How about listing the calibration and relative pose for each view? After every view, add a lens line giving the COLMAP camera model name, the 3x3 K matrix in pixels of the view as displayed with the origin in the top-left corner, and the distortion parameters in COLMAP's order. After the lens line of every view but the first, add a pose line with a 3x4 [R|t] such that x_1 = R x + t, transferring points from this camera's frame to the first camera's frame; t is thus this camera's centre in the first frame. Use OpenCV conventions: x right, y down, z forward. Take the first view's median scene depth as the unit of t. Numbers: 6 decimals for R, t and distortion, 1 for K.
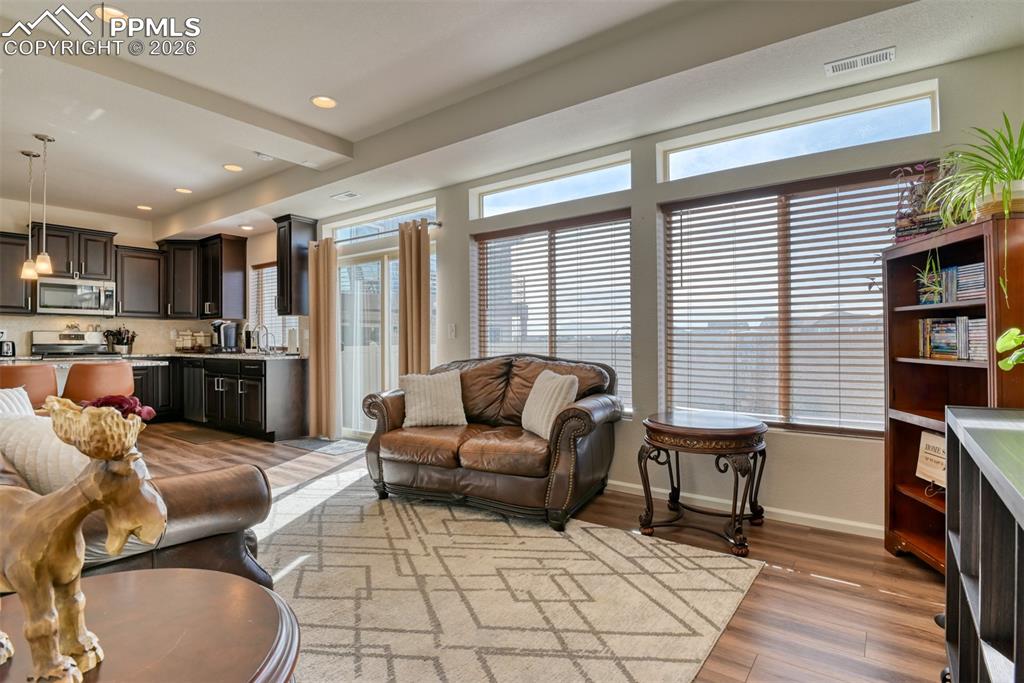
lens RADIAL K [[506.9, 0, 514.7], [0, 506.9, 344.1], [0, 0, 1]] dist [-0.023956, -0.001021]
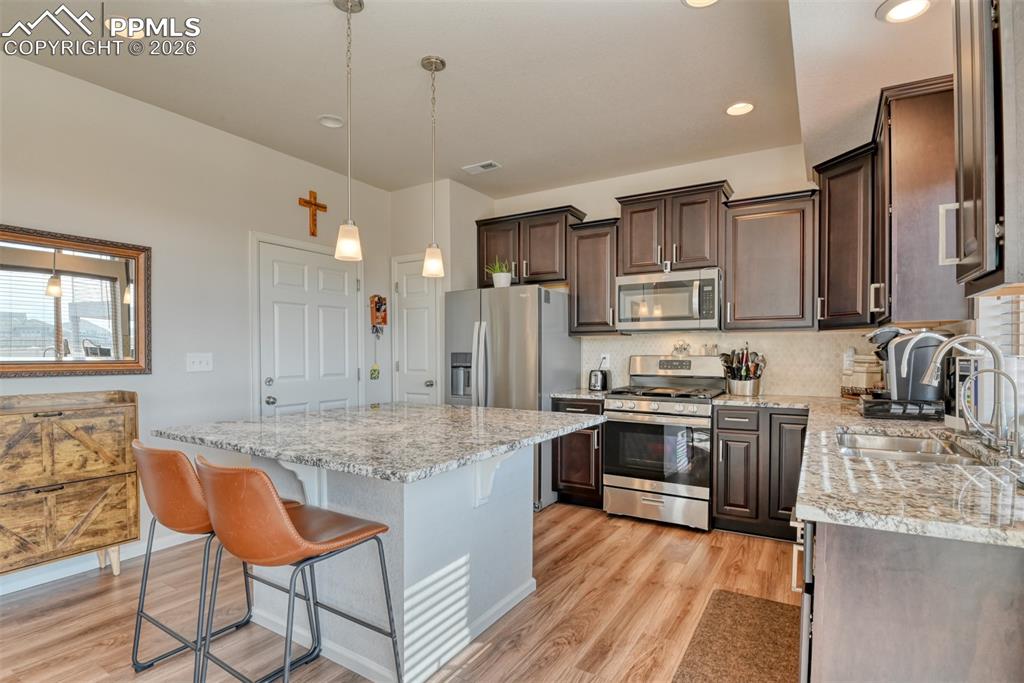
lens RADIAL K [[505.2, 0, 515.1], [0, 505.2, 362.1], [0, 0, 1]] dist [-0.020210, -0.000349]
pose [[0.090154, 0.019497, -0.995737, -0.368406], [-0.003237, 0.999809, 0.019283, -0.041658], [0.995923, 0.001484, 0.090200, 1.040924]]
